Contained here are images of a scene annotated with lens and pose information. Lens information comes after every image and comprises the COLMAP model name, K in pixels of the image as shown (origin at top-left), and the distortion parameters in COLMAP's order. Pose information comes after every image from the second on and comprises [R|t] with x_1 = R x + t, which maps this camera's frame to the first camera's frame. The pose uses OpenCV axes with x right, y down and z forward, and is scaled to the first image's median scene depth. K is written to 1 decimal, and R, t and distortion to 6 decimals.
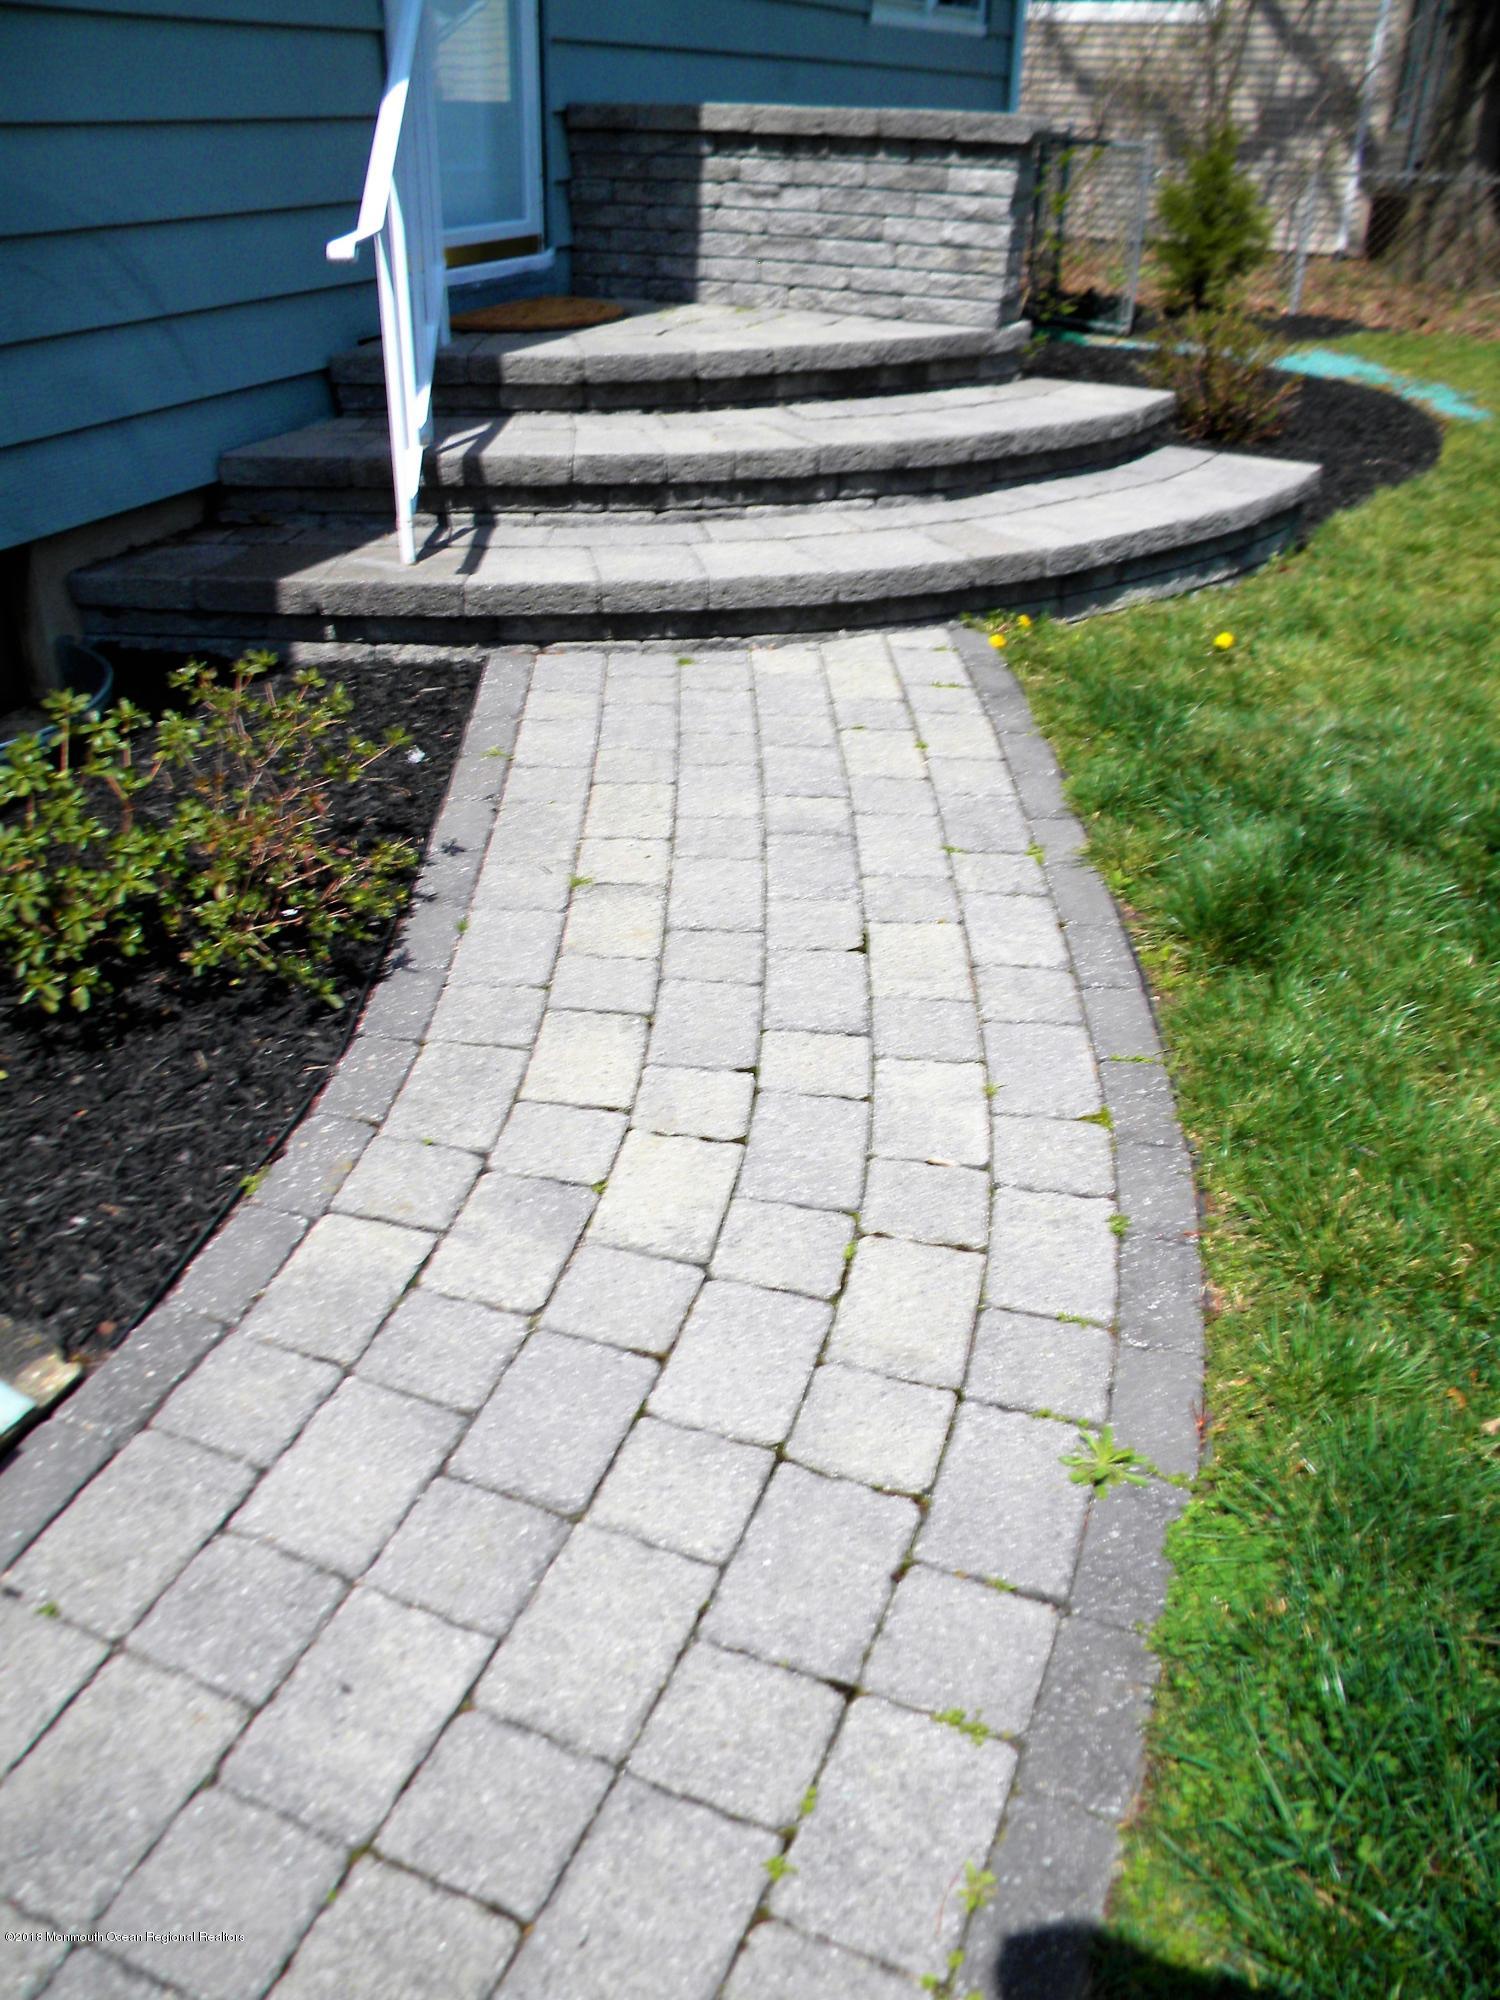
lens RADIAL K [[1712.9, 0, 746.3], [0, 1712.9, 1037.9], [0, 0, 1]] dist [-0.191741, 0.178792]
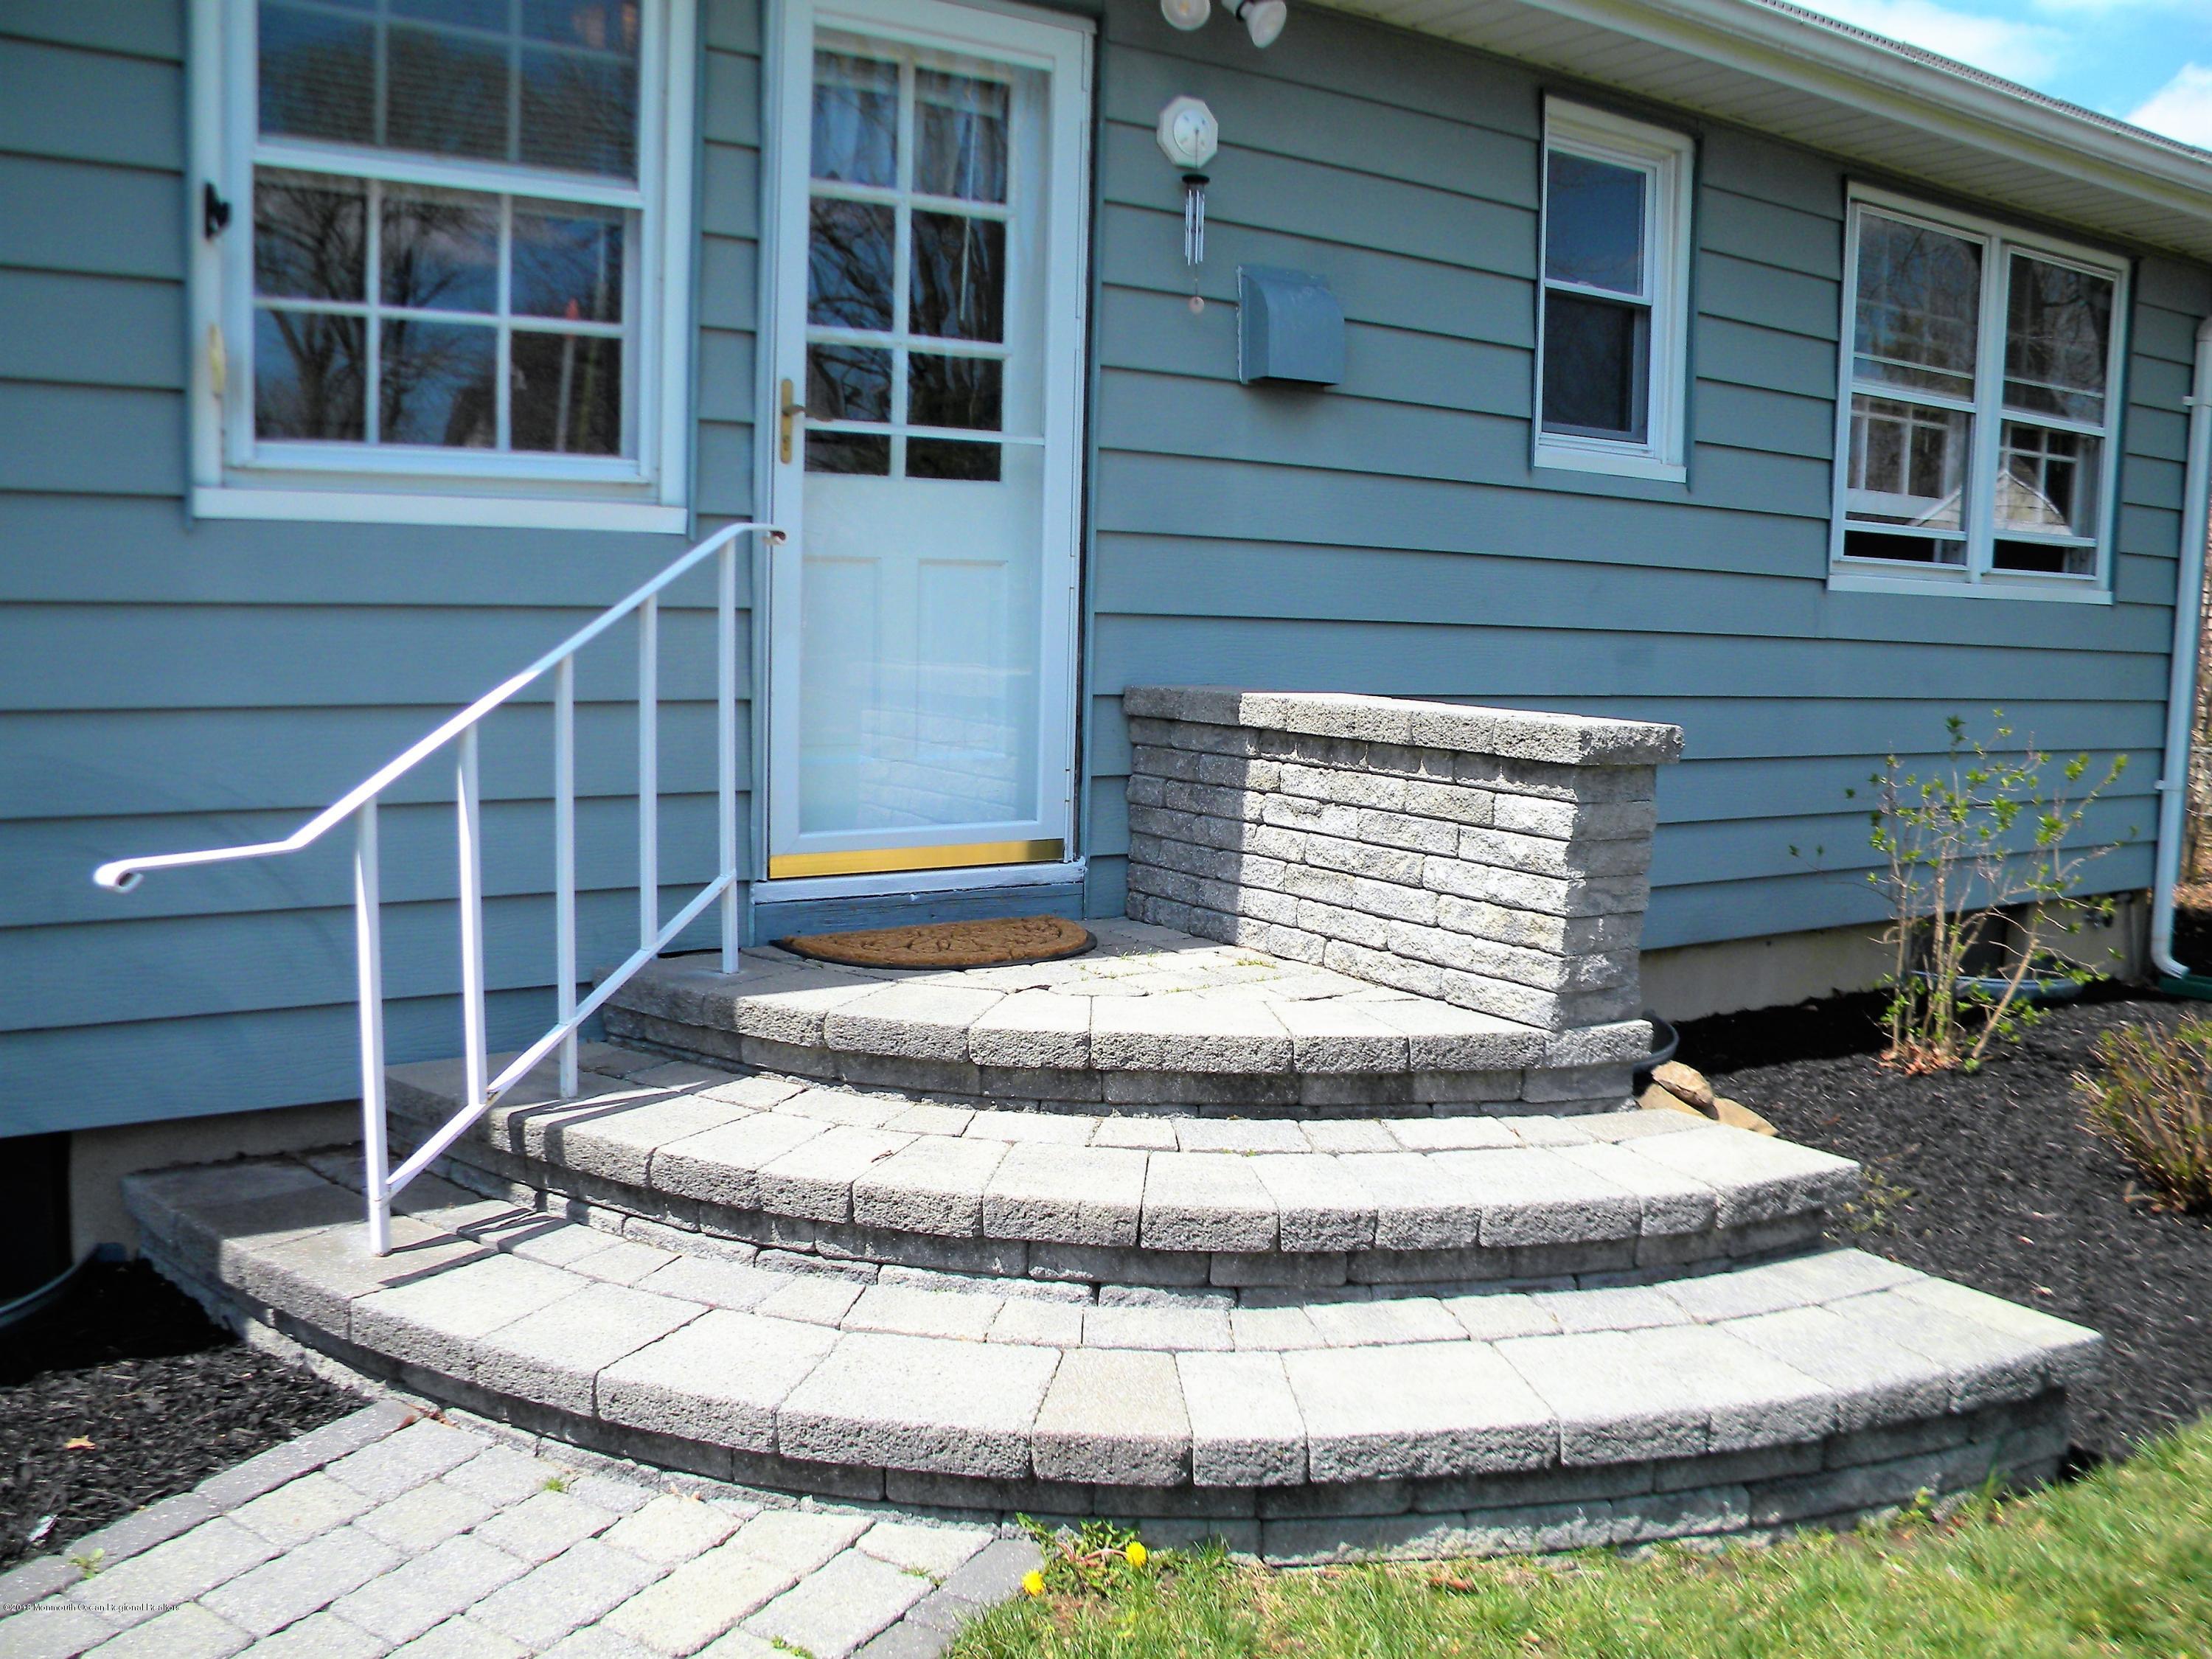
lens RADIAL K [[1894.5, 0, 1106.0], [0, 1894.5, 829.5], [0, 0, 1]] dist [-0.191741, 0.178792]
pose [[0.831570, 0.068141, -0.551224, 0.417736], [-0.287251, 0.902175, -0.321818, -0.225759], [0.475371, 0.425954, 0.769796, 0.343265]]
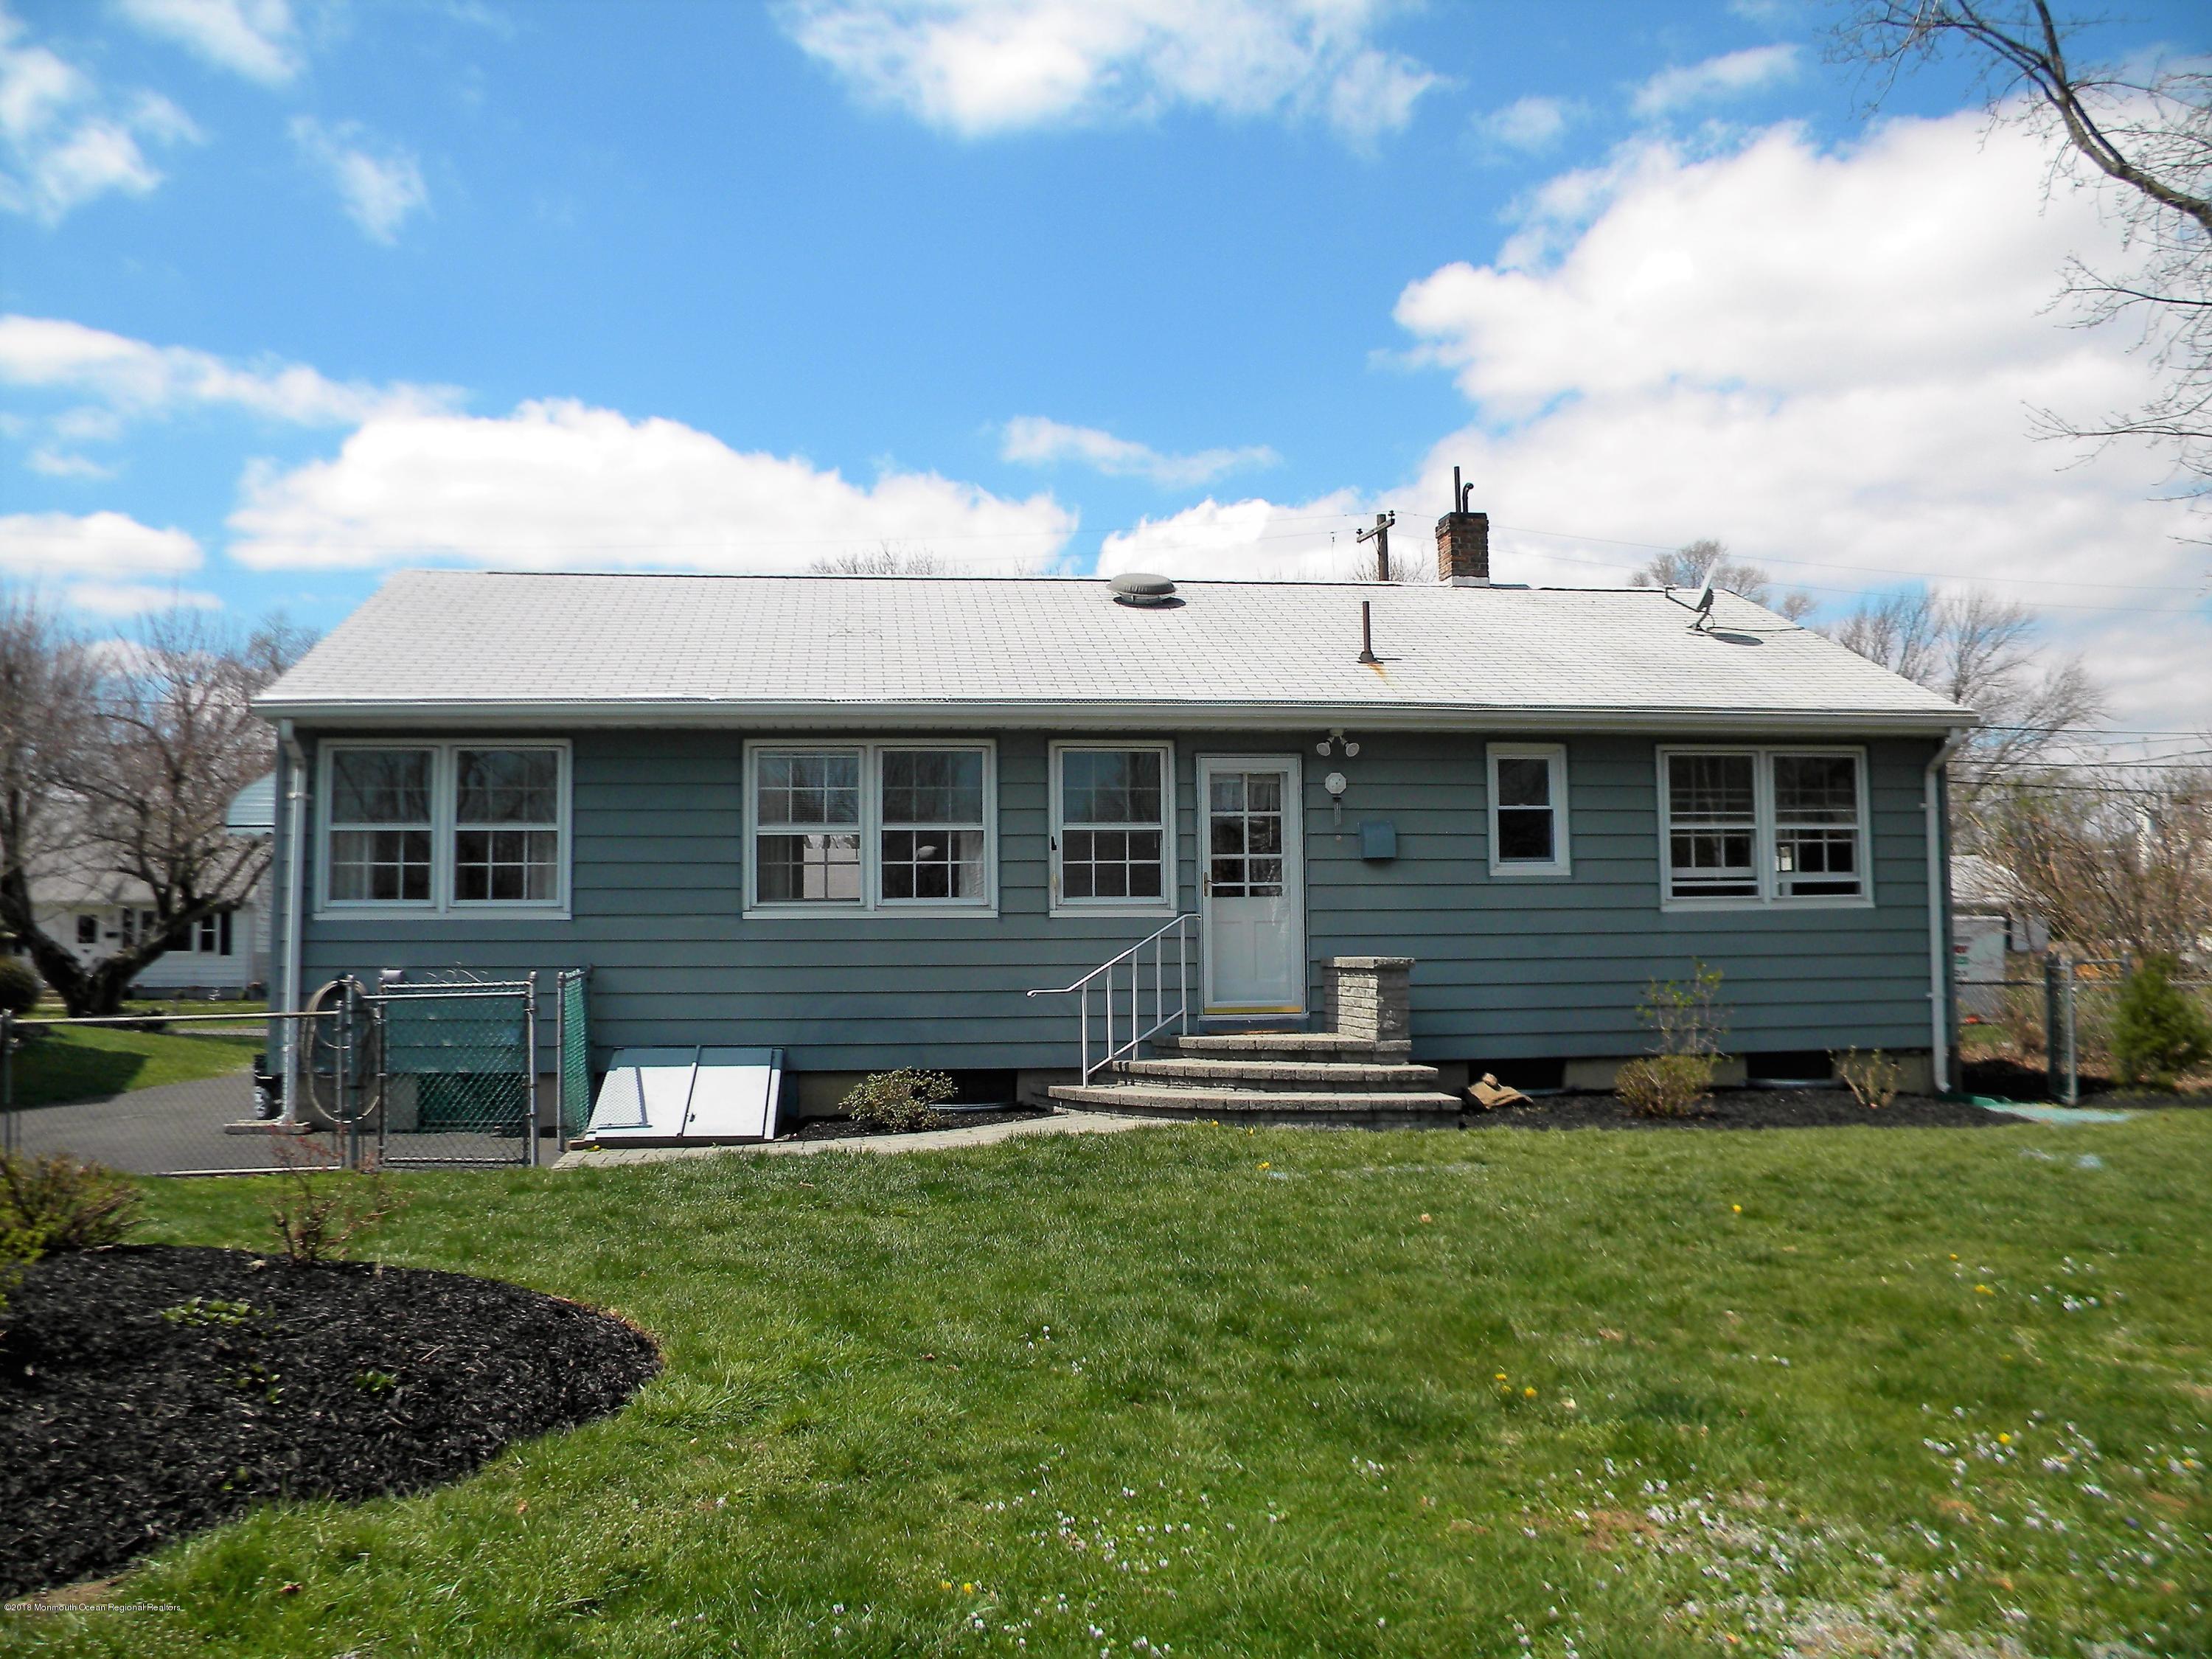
lens RADIAL K [[1894.5, 0, 1106.0], [0, 1894.5, 829.5], [0, 0, 1]] dist [-0.191741, 0.178792]
pose [[0.509638, -0.078409, -0.856809, 2.401115], [-0.413416, 0.851029, -0.323784, 0.367798], [0.754557, 0.519231, 0.401301, -0.563553]]
